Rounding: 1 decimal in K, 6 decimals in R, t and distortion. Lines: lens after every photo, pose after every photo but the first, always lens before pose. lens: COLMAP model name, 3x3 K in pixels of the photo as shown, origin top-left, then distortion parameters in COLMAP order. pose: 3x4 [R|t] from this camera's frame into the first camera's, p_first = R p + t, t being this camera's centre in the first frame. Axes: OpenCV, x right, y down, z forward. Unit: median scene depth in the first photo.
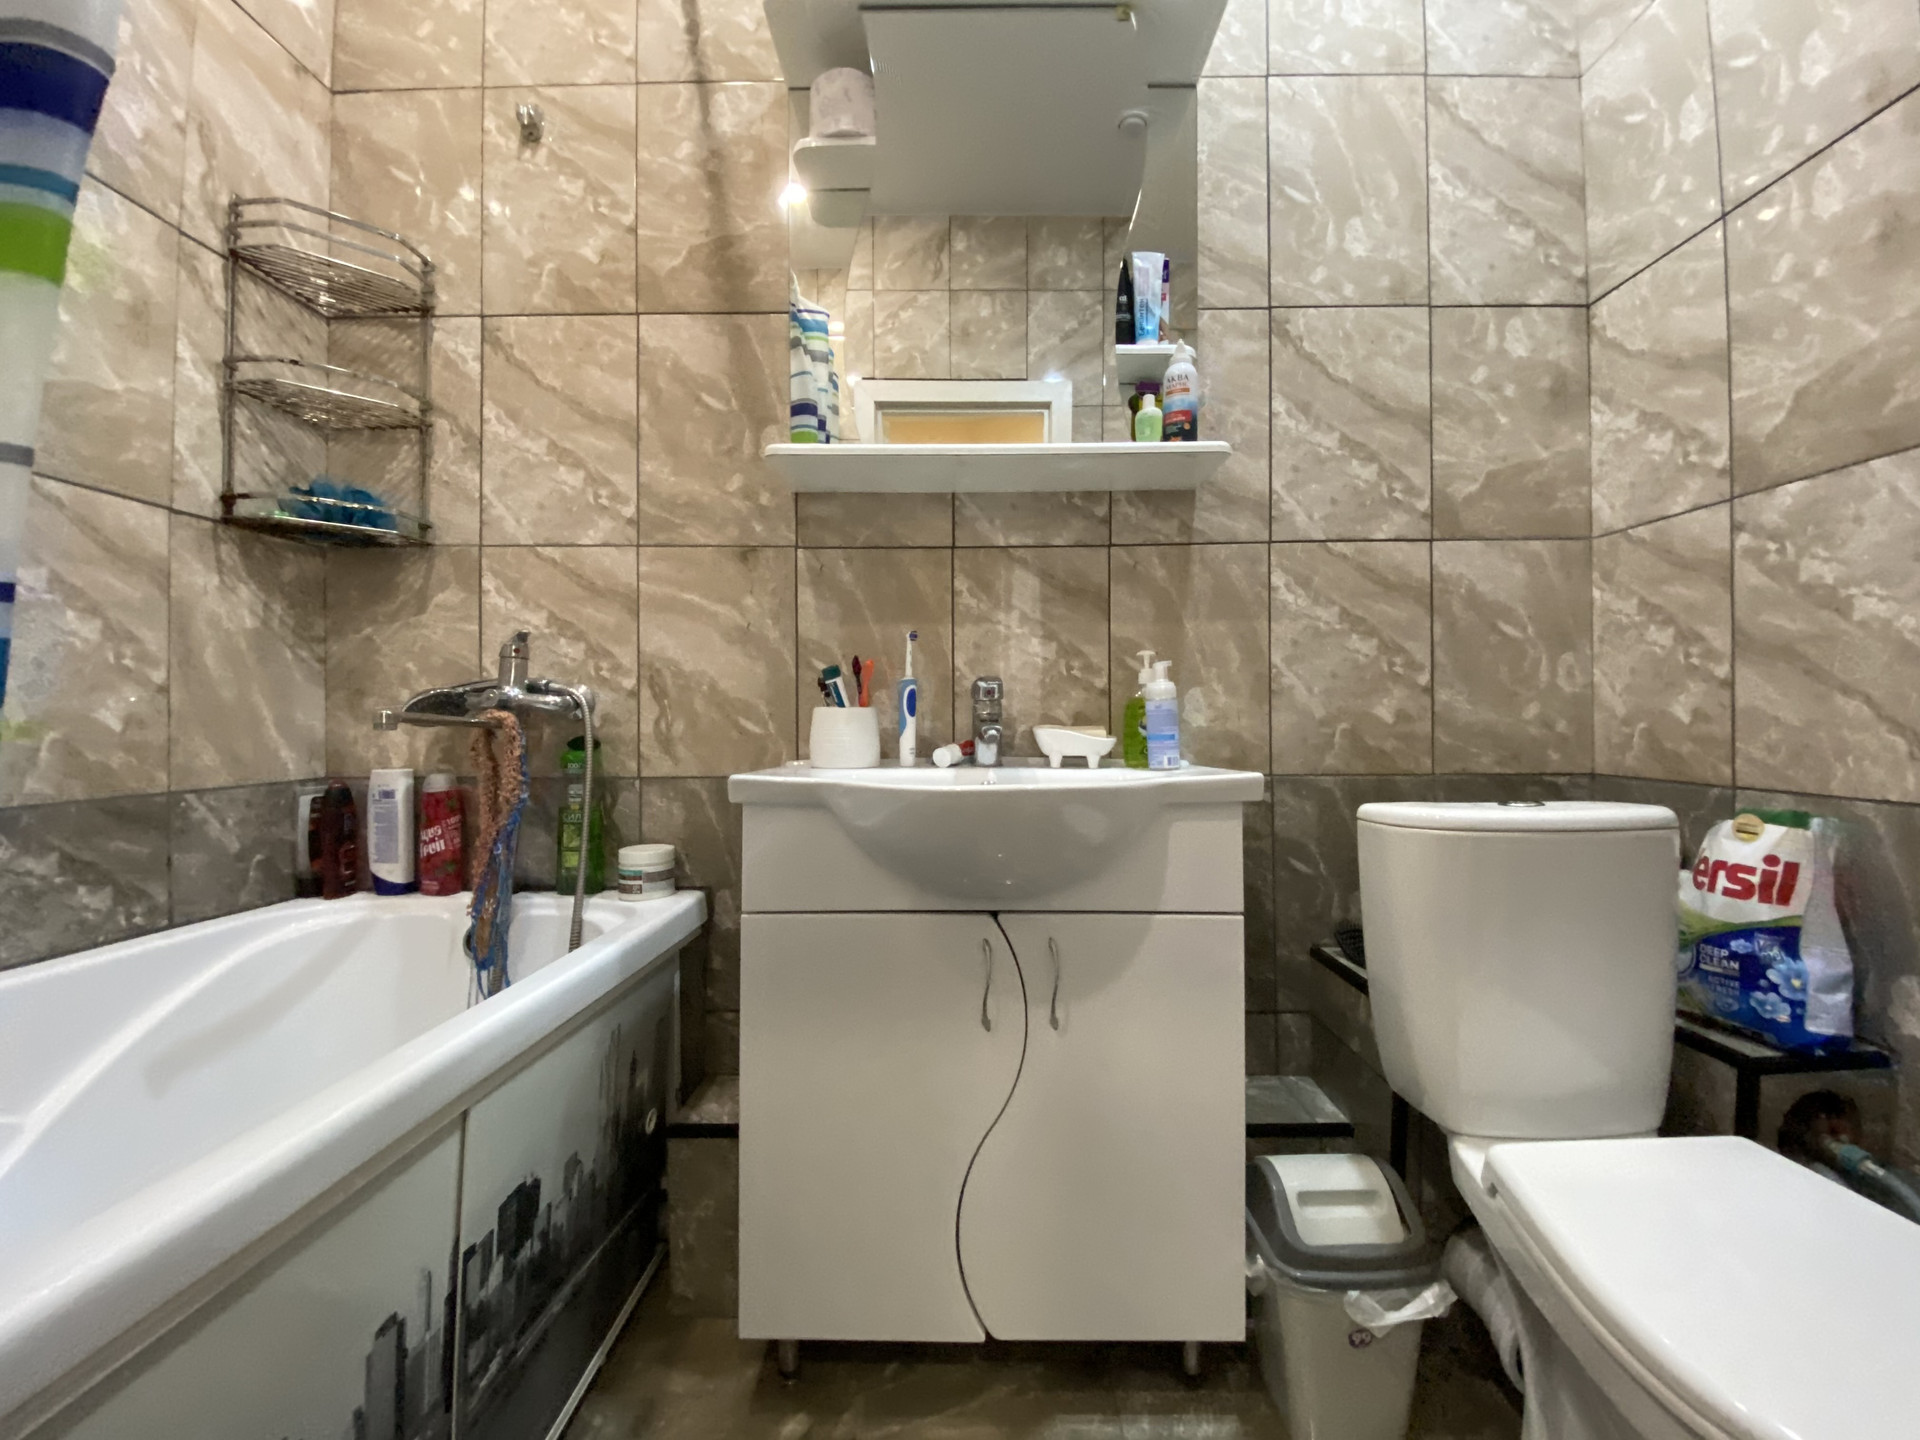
lens RADIAL K [[776.3, 0, 961.4], [0, 776.3, 716.2], [0, 0, 1]] dist [0.017904, -0.018082]
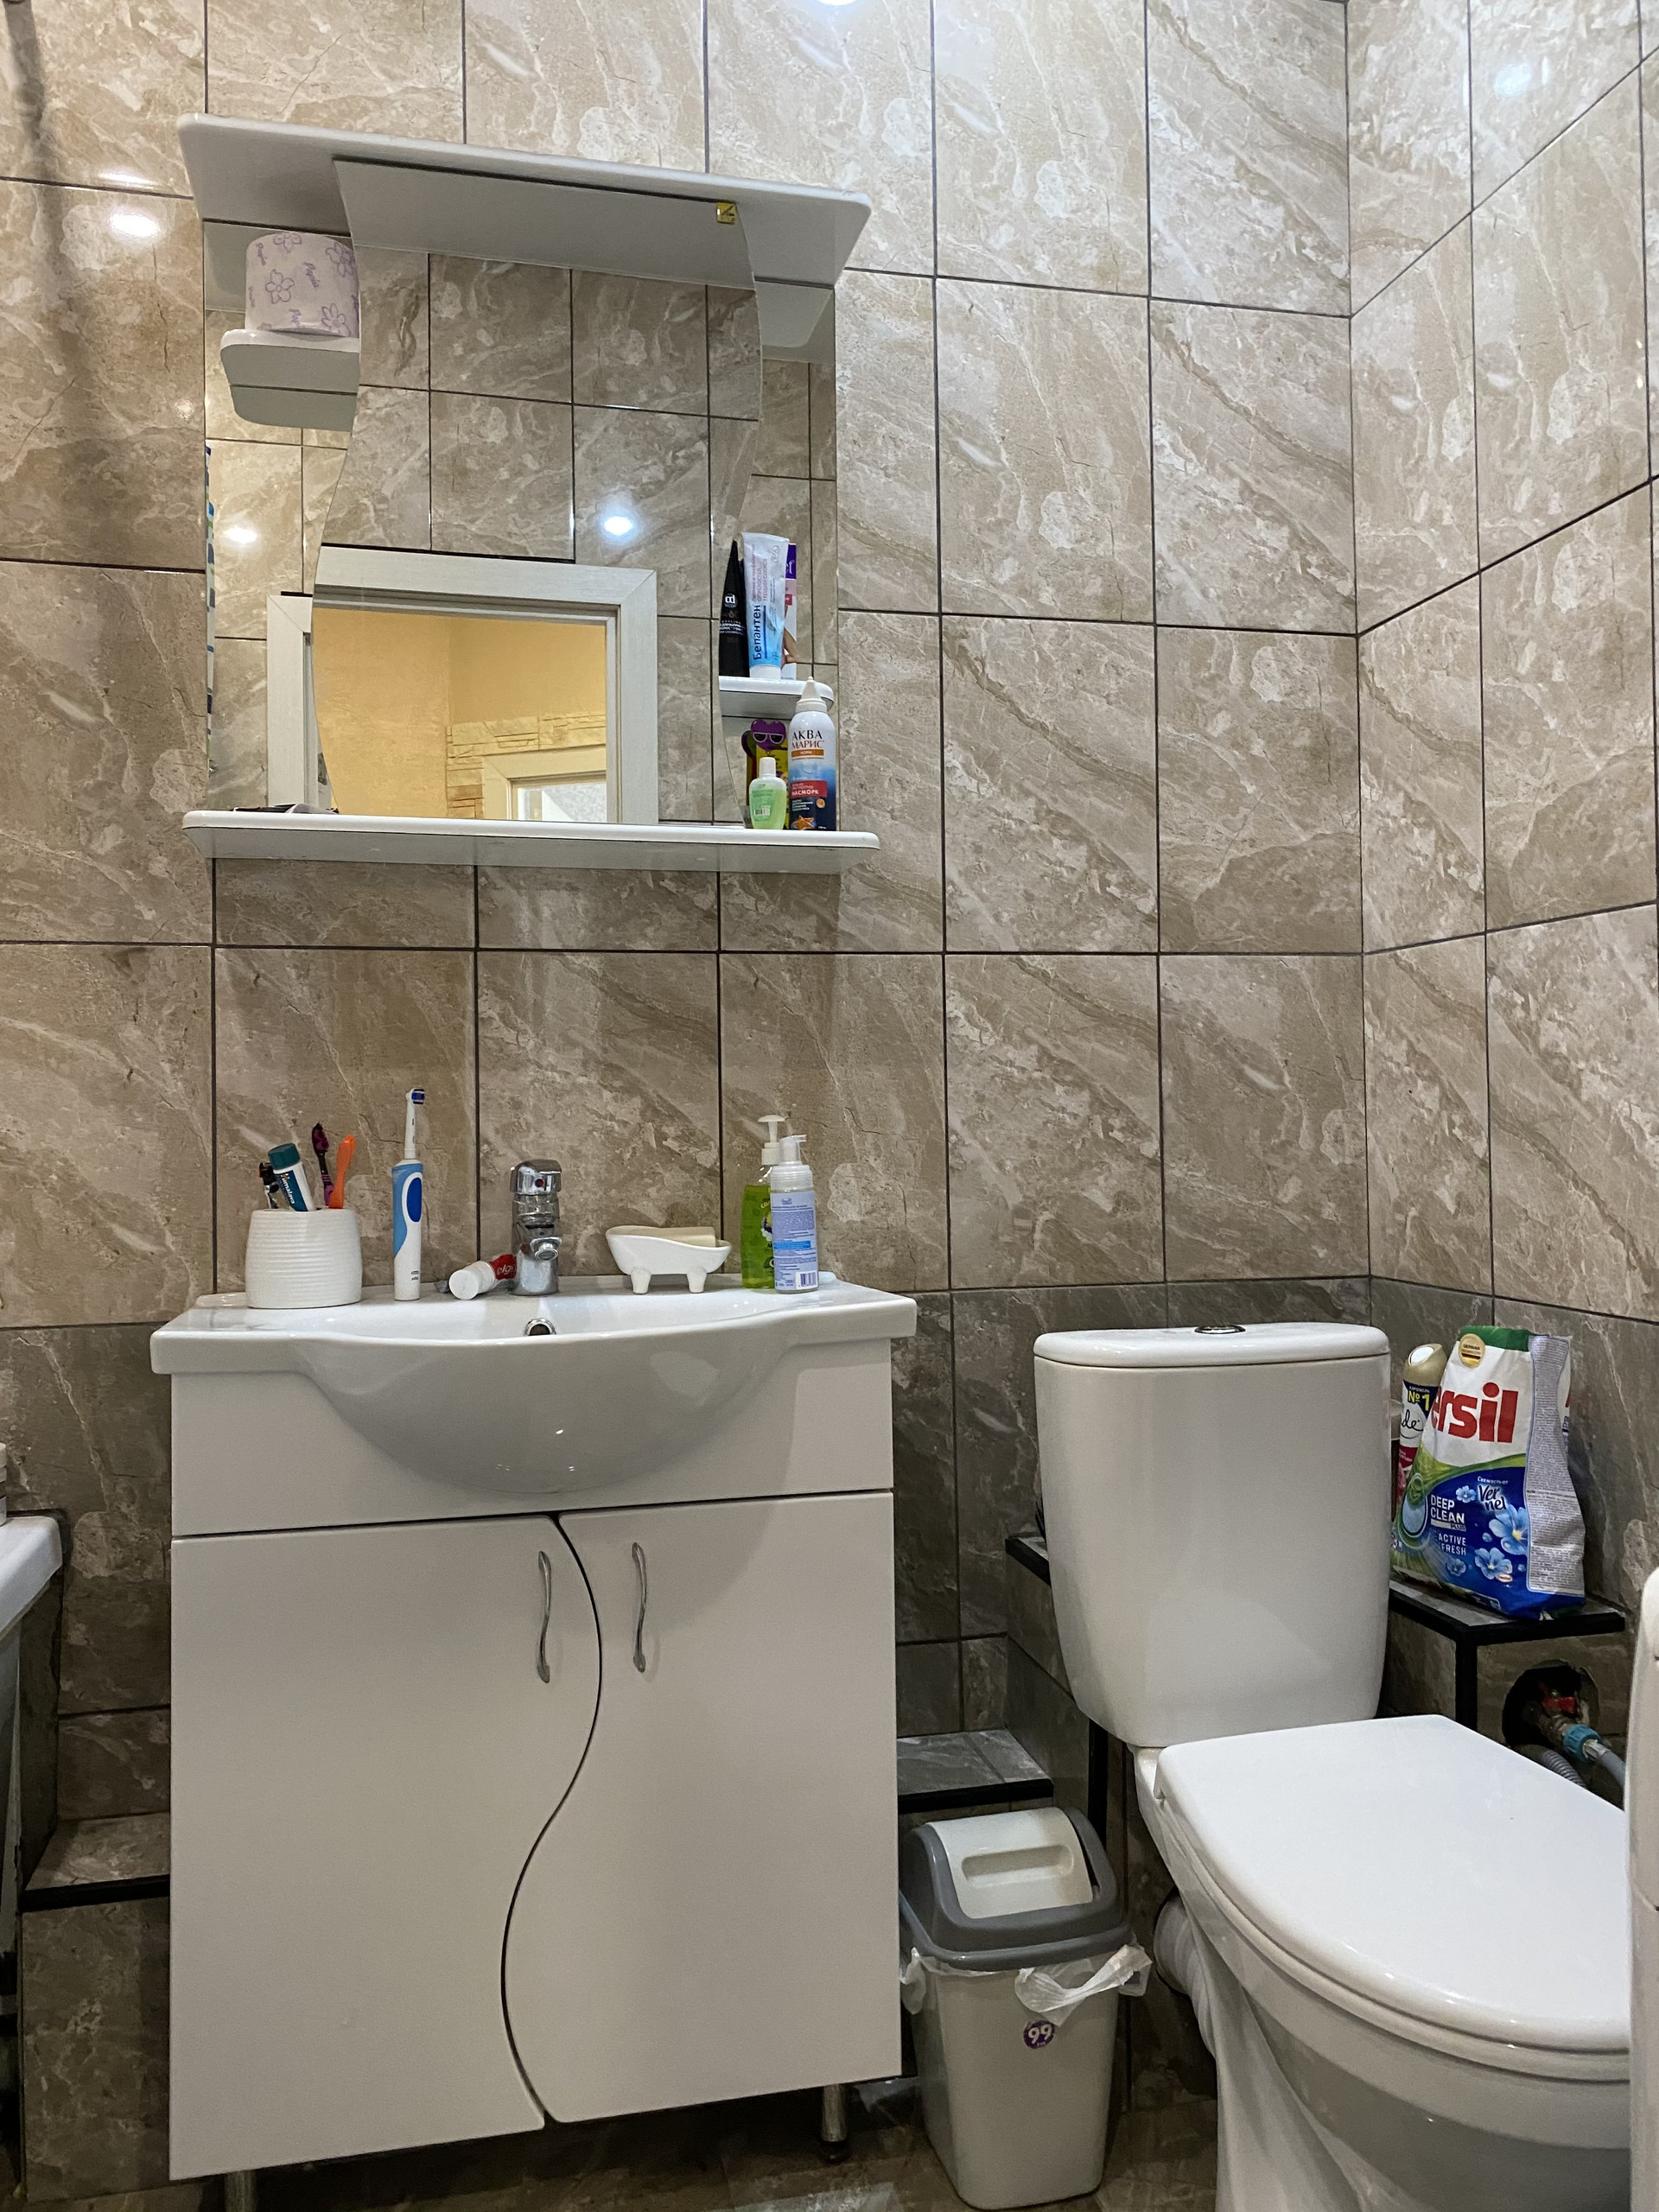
lens RADIAL K [[1676.8, 0, 818.6], [0, 1676.8, 1090.5], [0, 0, 1]] dist [0.044994, -0.065627]
pose [[0.972232, -0.005252, 0.233962, -0.061348], [0.009388, 0.999819, -0.016568, -0.078495], [-0.233833, 0.018305, 0.972105, -0.422198]]
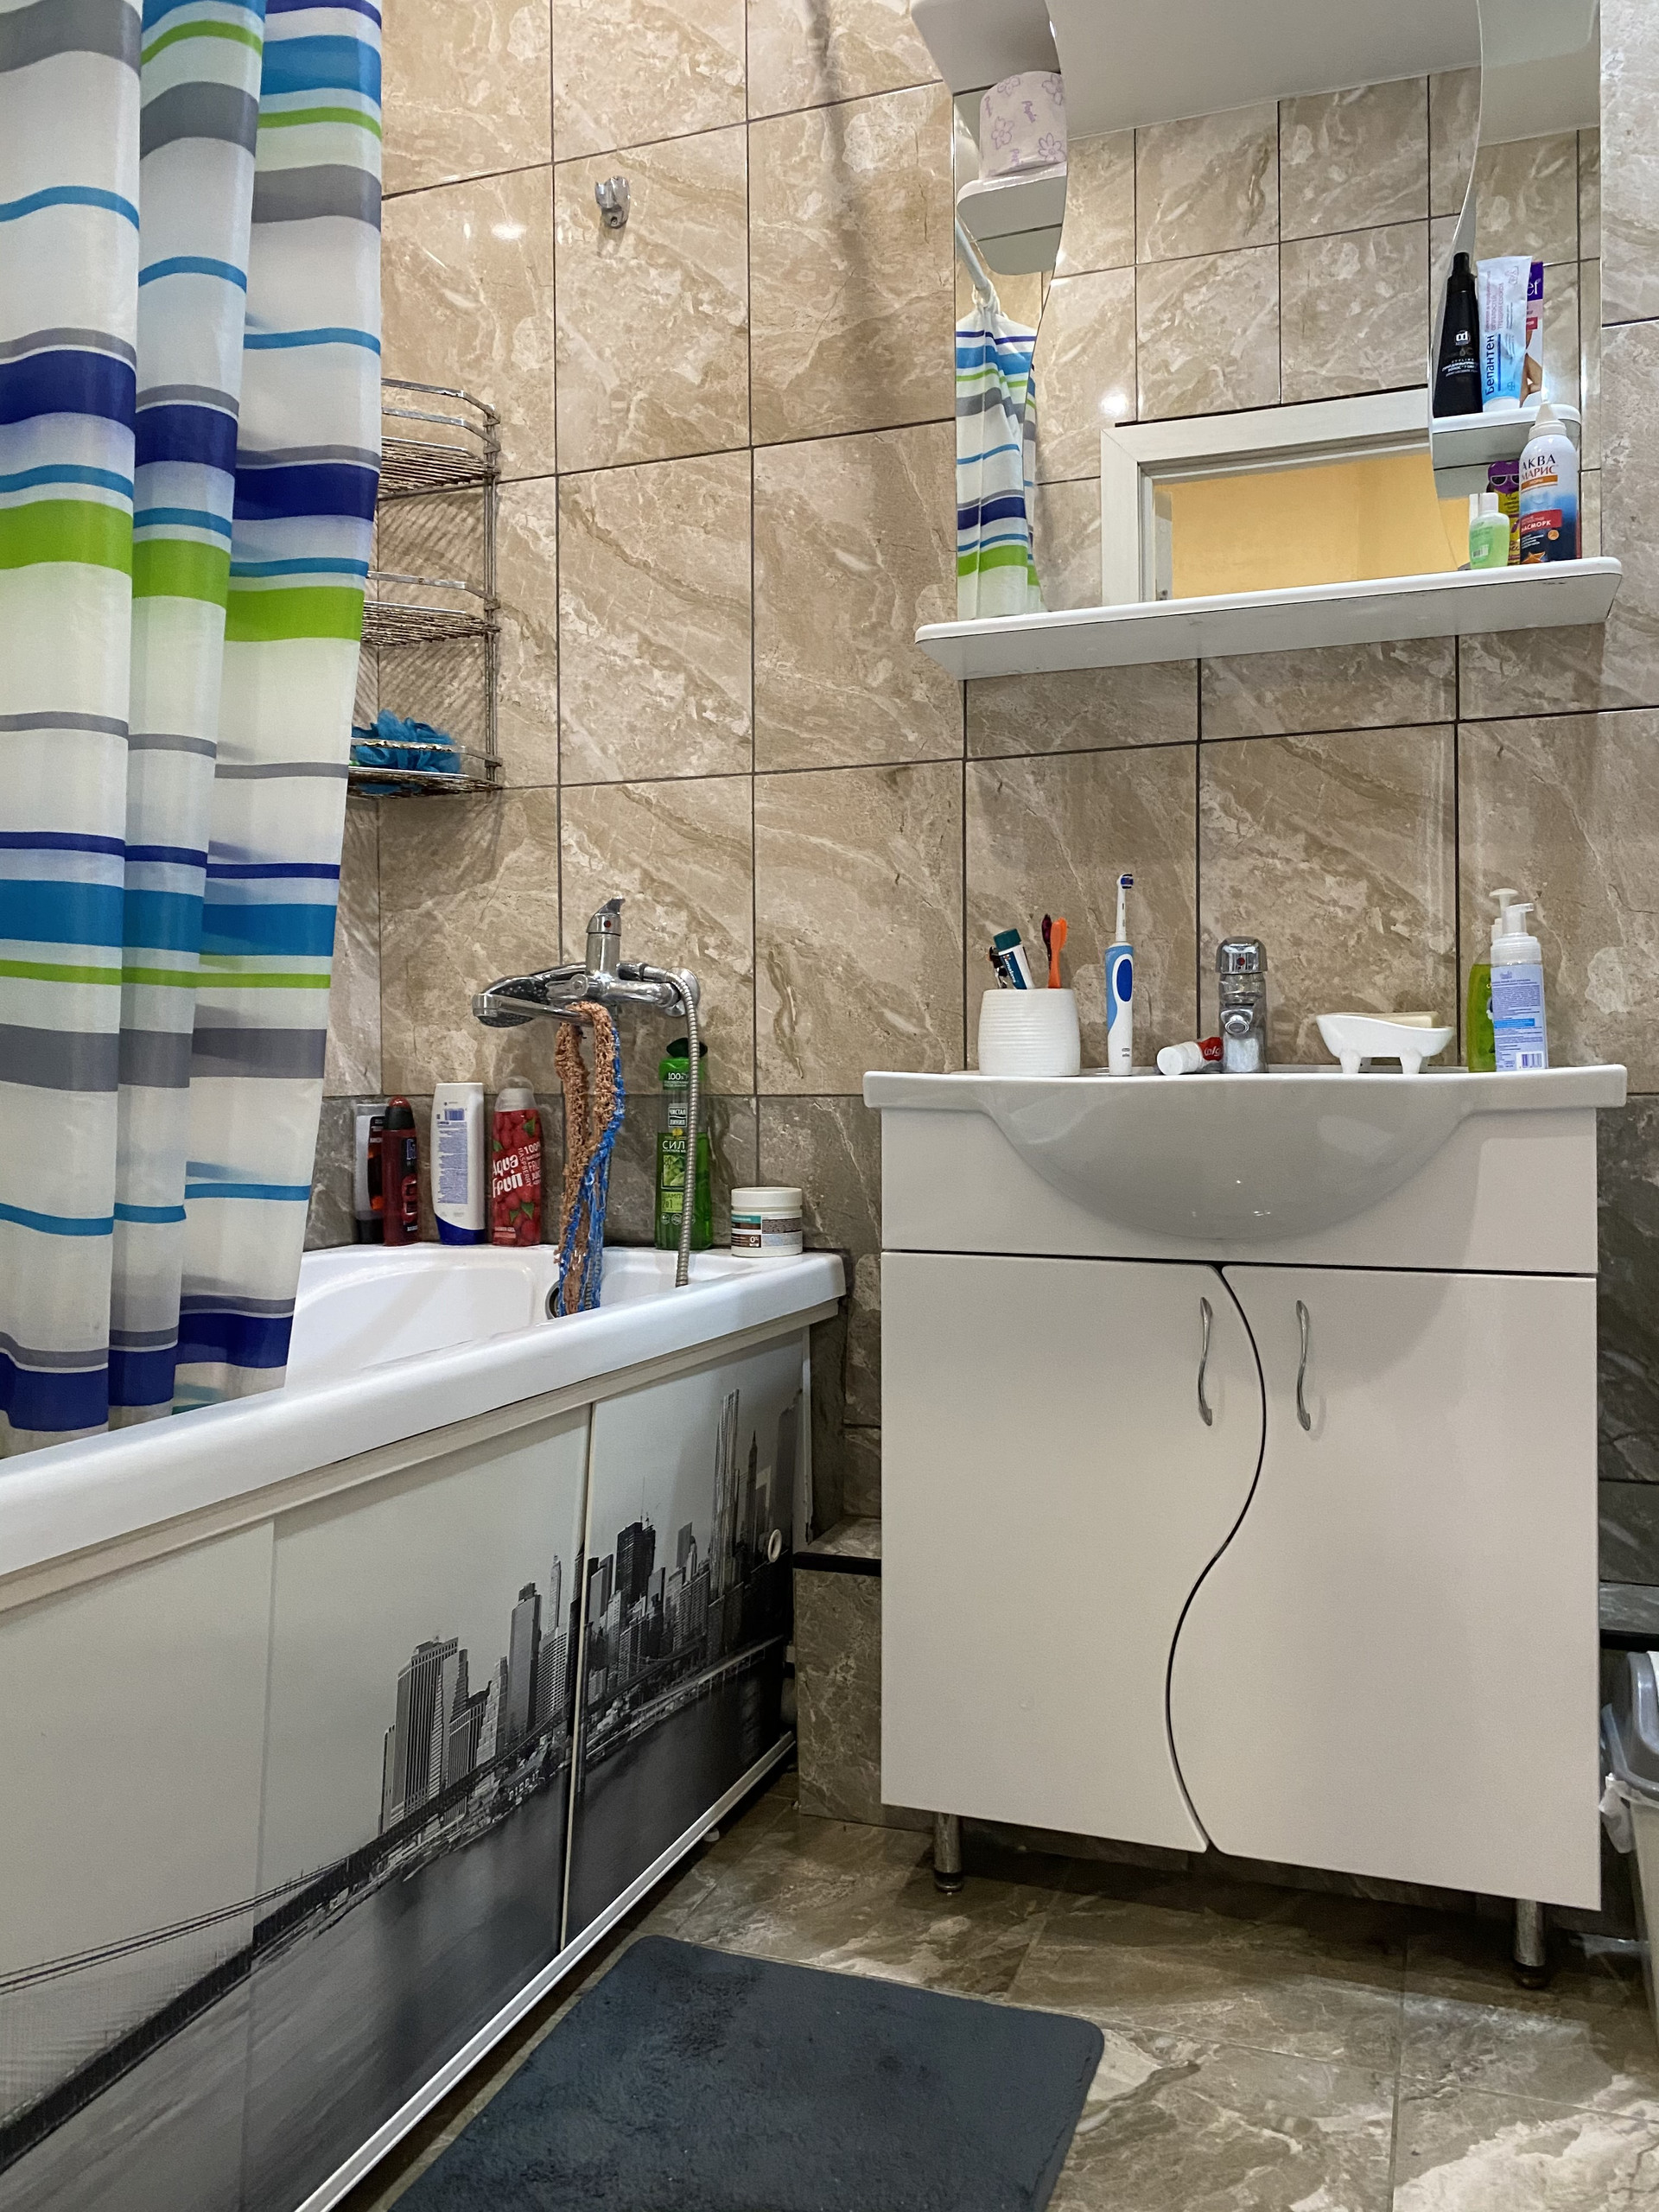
lens RADIAL K [[1668.8, 0, 832.6], [0, 1668.8, 1075.4], [0, 0, 1]] dist [0.083266, -0.145397]
pose [[0.943451, -0.002419, -0.331503, 0.171318], [0.003831, 0.999986, 0.003605, 0.056600], [0.331490, -0.004671, 0.943447, -0.449314]]
